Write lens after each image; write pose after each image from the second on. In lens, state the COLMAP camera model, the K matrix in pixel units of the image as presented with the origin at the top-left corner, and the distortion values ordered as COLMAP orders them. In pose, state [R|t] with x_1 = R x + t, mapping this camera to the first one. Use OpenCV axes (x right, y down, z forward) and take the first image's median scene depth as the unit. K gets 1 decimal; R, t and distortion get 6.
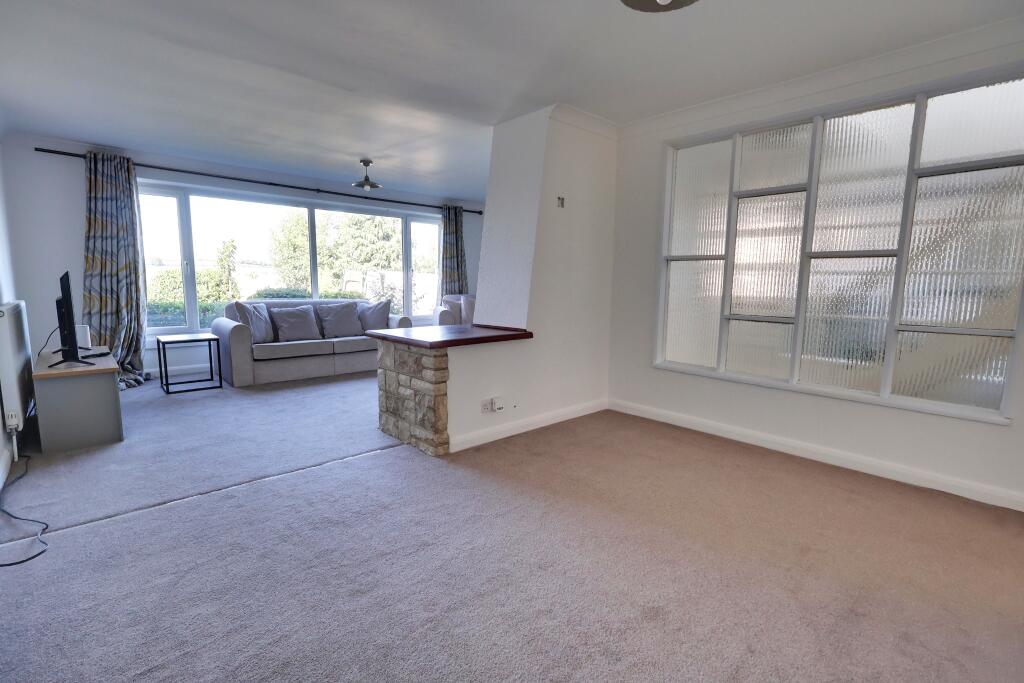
lens RADIAL K [[472.6, 0, 509.4], [0, 472.6, 344.1], [0, 0, 1]] dist [-0.002109, -0.000209]
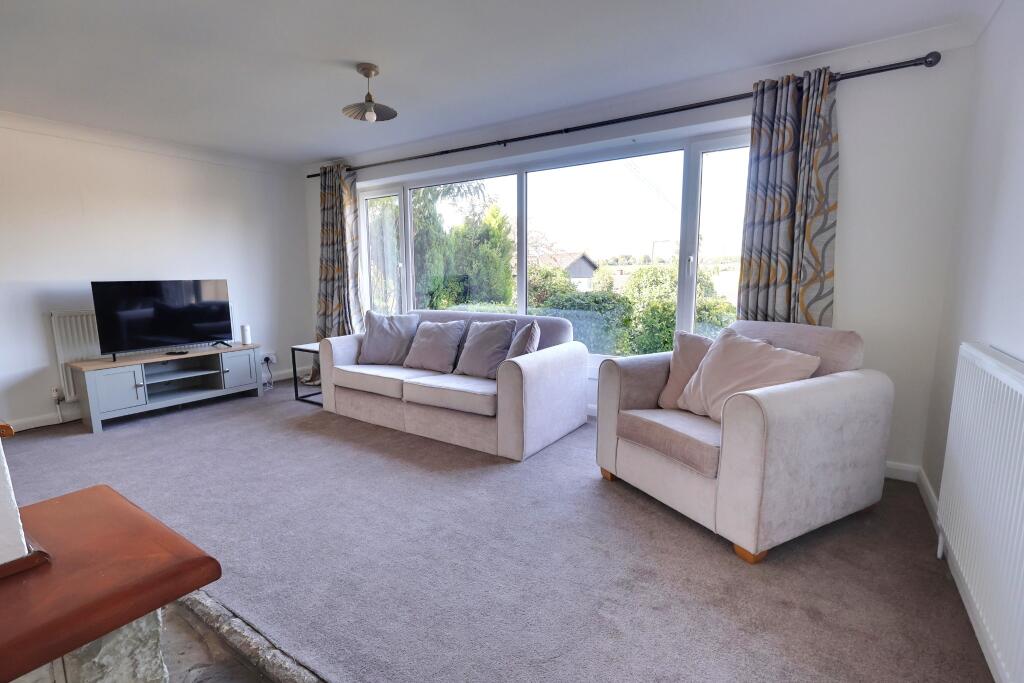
lens RADIAL K [[472.6, 0, 509.4], [0, 472.6, 344.1], [0, 0, 1]] dist [-0.002109, -0.000209]
pose [[0.235000, 0.129120, -0.963381, 0.204860], [-0.119646, 0.987443, 0.103160, -0.102304], [0.964604, 0.091022, 0.247497, 0.727383]]
